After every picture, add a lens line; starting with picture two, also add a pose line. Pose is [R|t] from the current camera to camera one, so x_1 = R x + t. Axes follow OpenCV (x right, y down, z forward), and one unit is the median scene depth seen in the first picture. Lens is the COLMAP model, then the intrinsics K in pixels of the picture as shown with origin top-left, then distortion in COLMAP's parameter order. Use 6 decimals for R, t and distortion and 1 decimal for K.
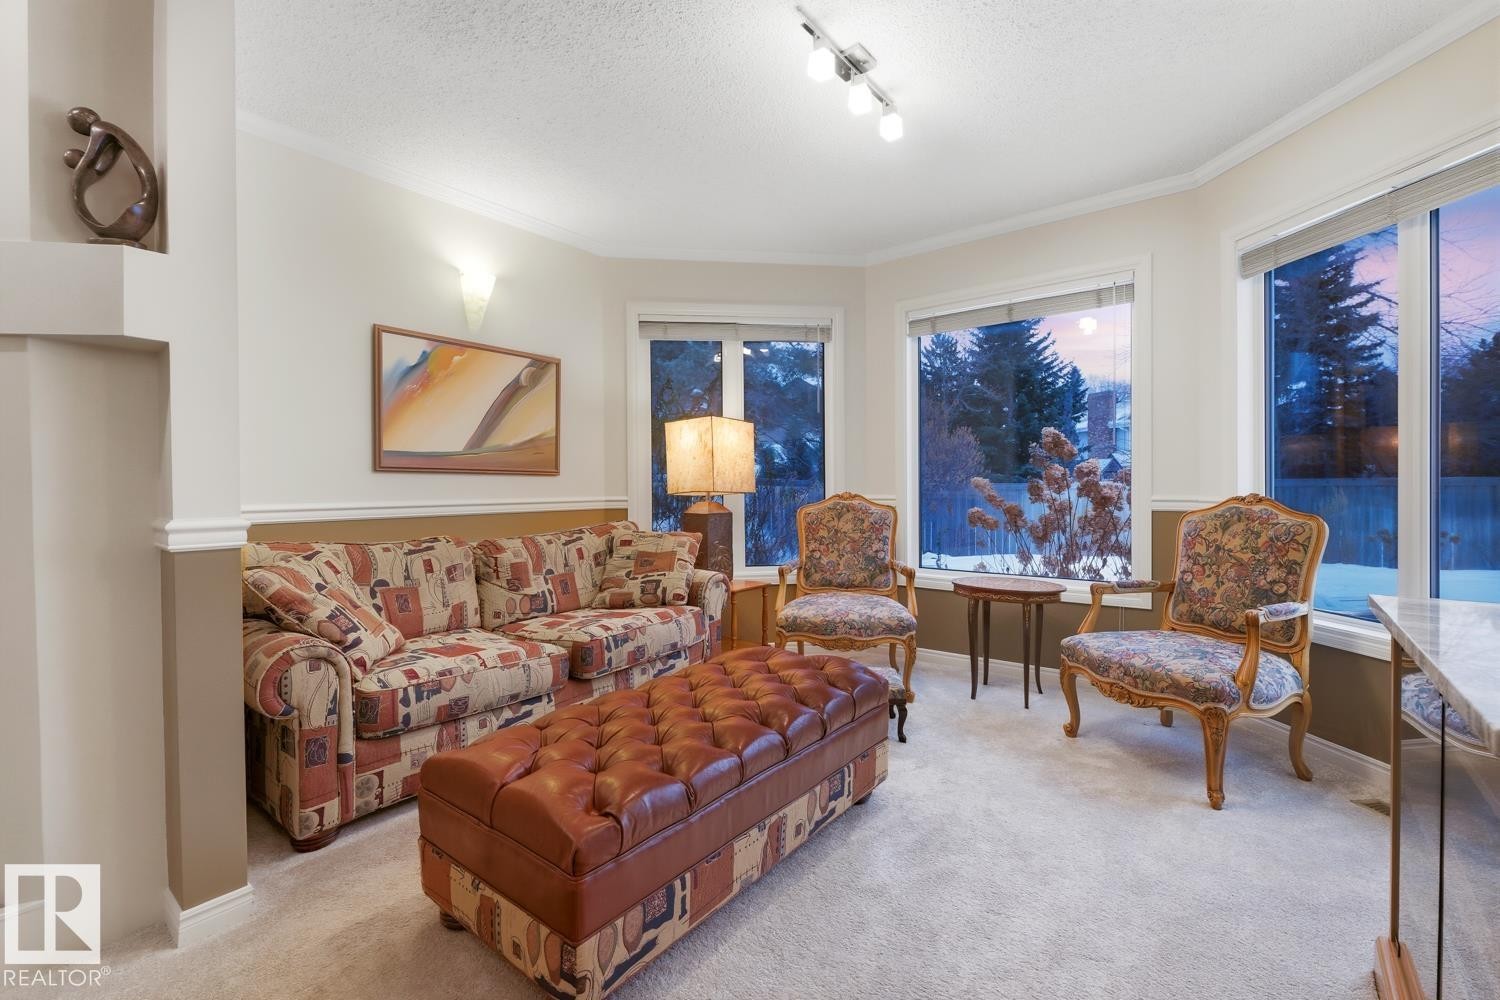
lens RADIAL K [[642.6, 0, 756.0], [0, 642.6, 492.7], [0, 0, 1]] dist [0.001582, -0.002947]
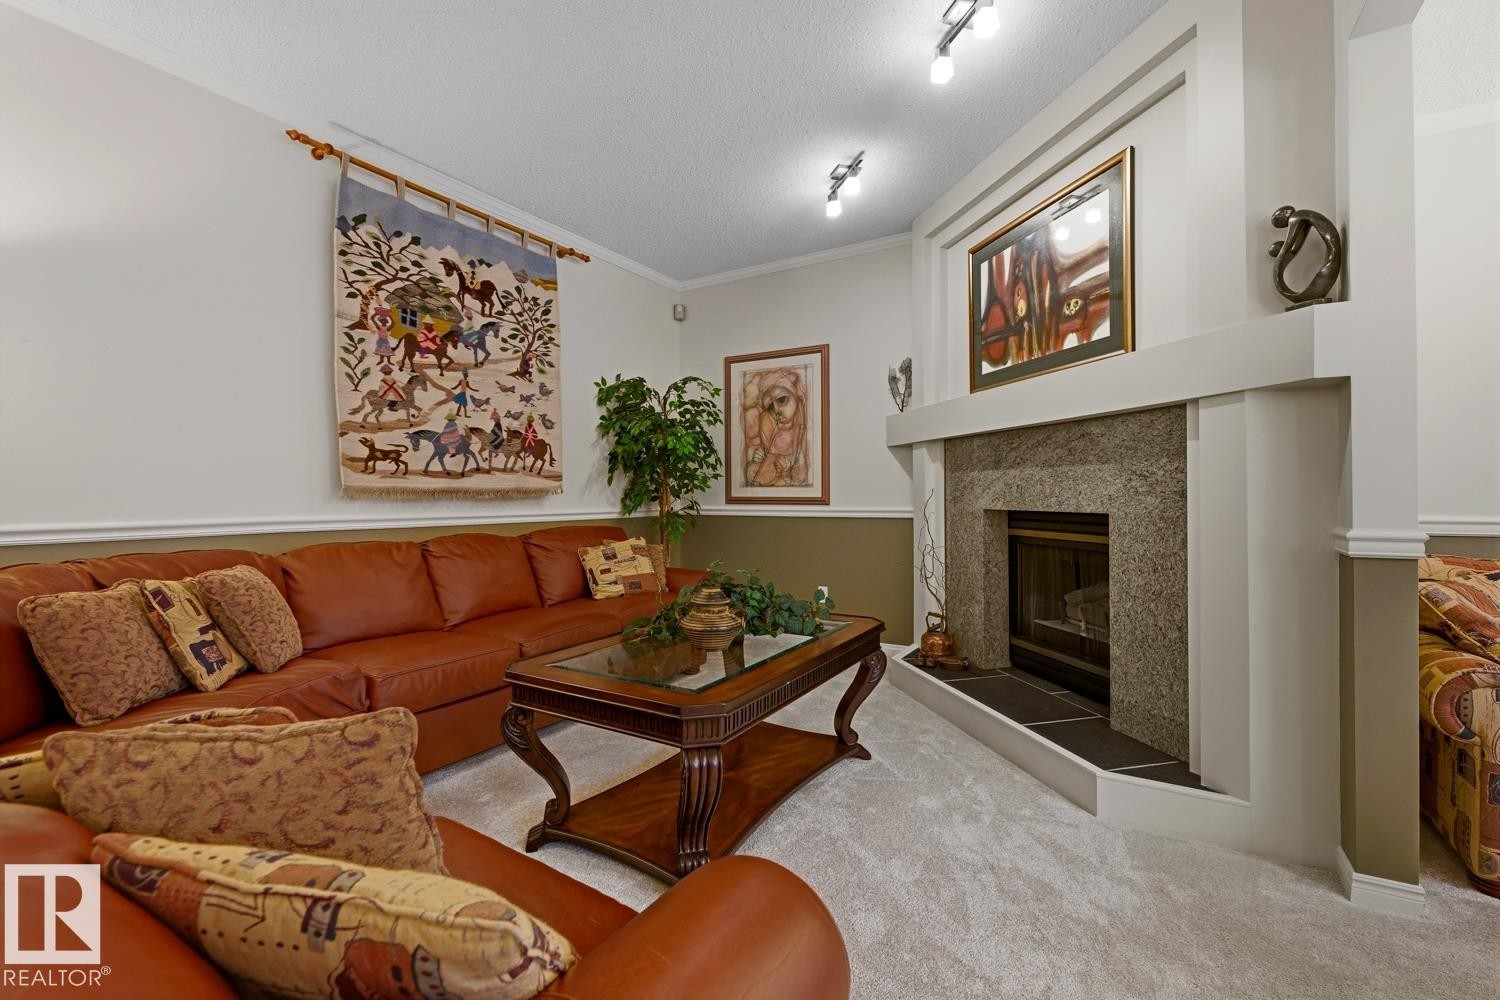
lens RADIAL K [[642.6, 0, 753.8], [0, 642.6, 494.1], [0, 0, 1]] dist [0.001582, -0.002947]
pose [[0.113341, 0.004536, -0.993546, 0.066510], [-0.006642, 0.999971, 0.003808, -0.010035], [0.993534, 0.006167, 0.113368, -0.114298]]
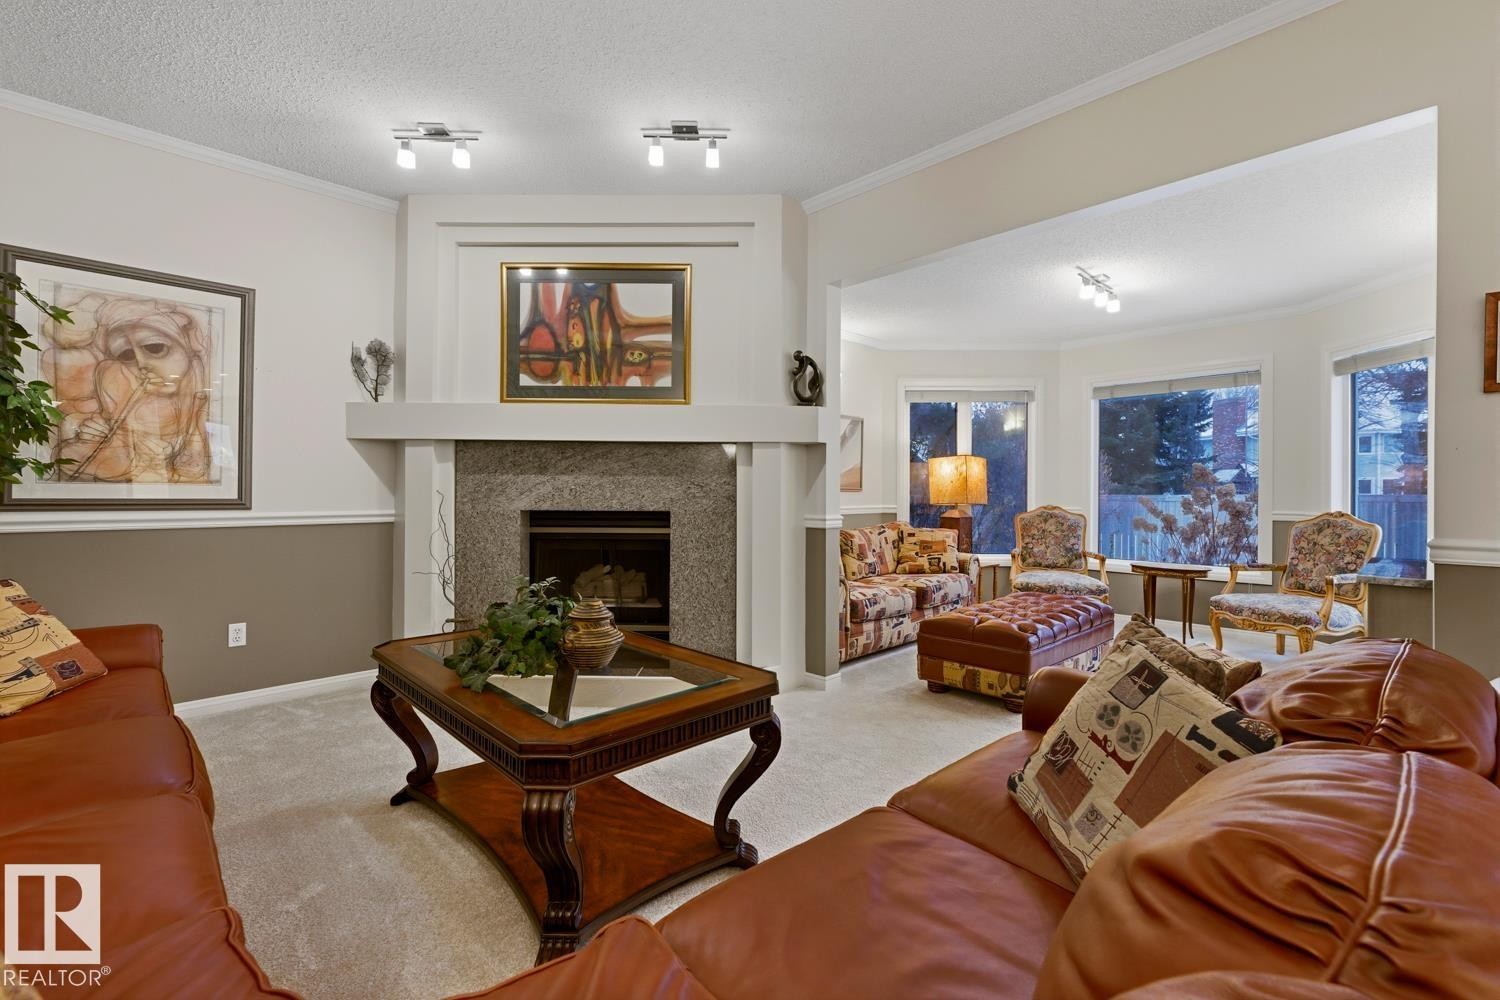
lens RADIAL K [[642.6, 0, 755.9], [0, 642.6, 491.5], [0, 0, 1]] dist [0.001582, -0.002947]
pose [[0.990172, 0.012556, -0.139287, -0.477592], [-0.013870, 0.999868, -0.008465, -0.013977], [0.139162, 0.010314, 0.990216, -0.839900]]
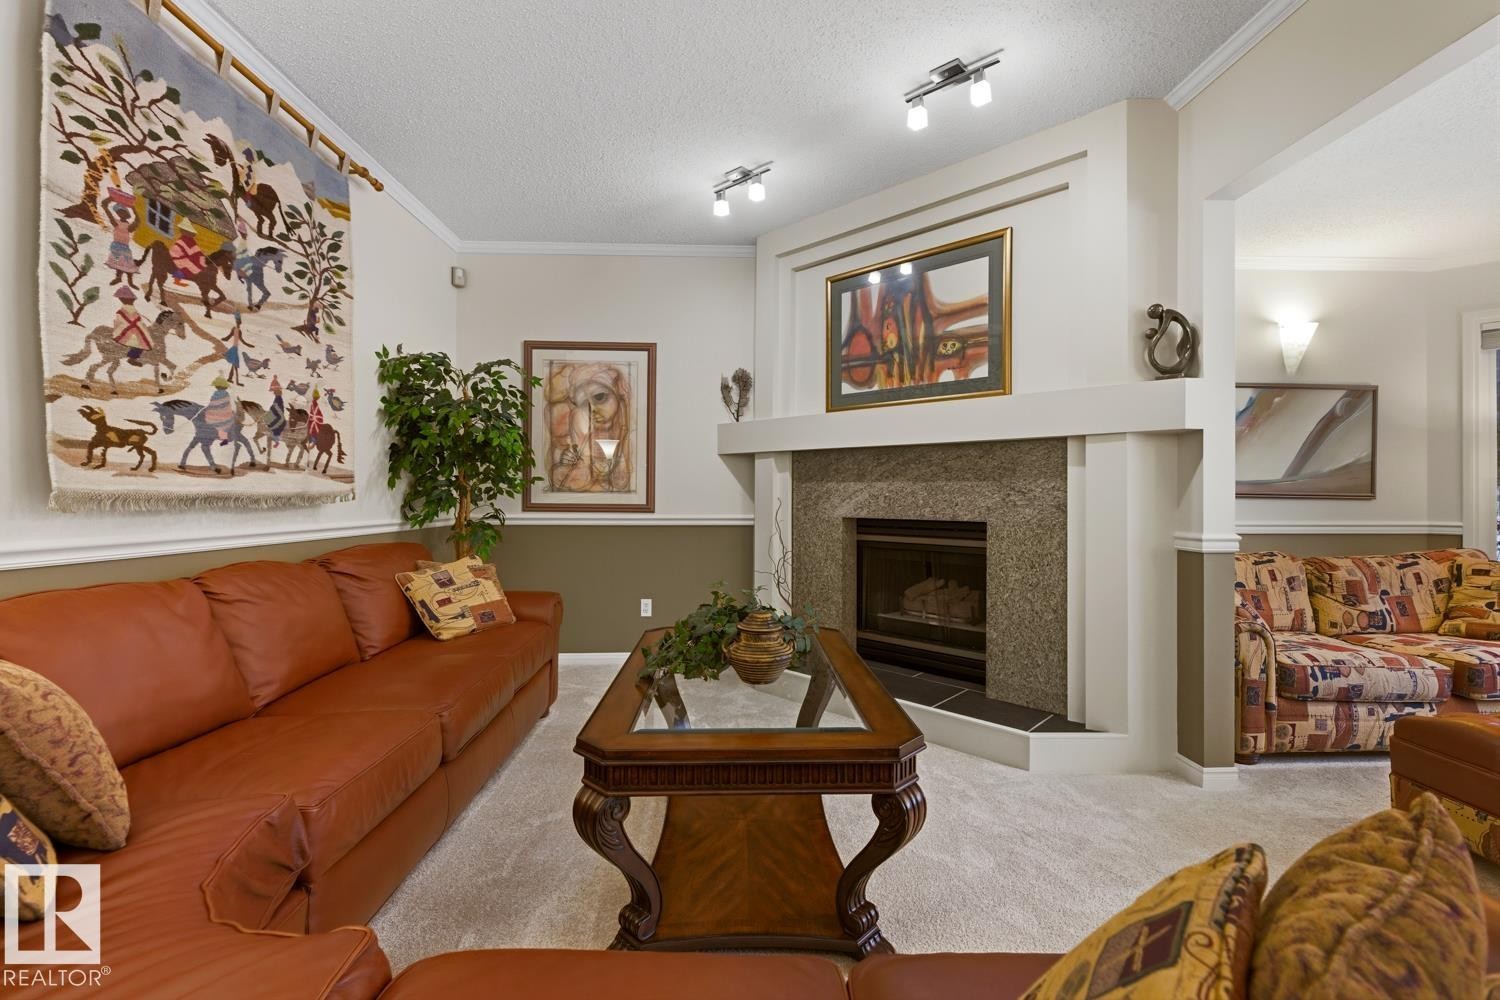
lens RADIAL K [[642.6, 0, 754.3], [0, 642.6, 494.0], [0, 0, 1]] dist [0.001582, -0.002947]
pose [[0.635392, 0.006742, -0.772160, -0.202224], [-0.016872, 0.999844, -0.005154, -0.019088], [0.772005, 0.016303, 0.635407, -0.569808]]
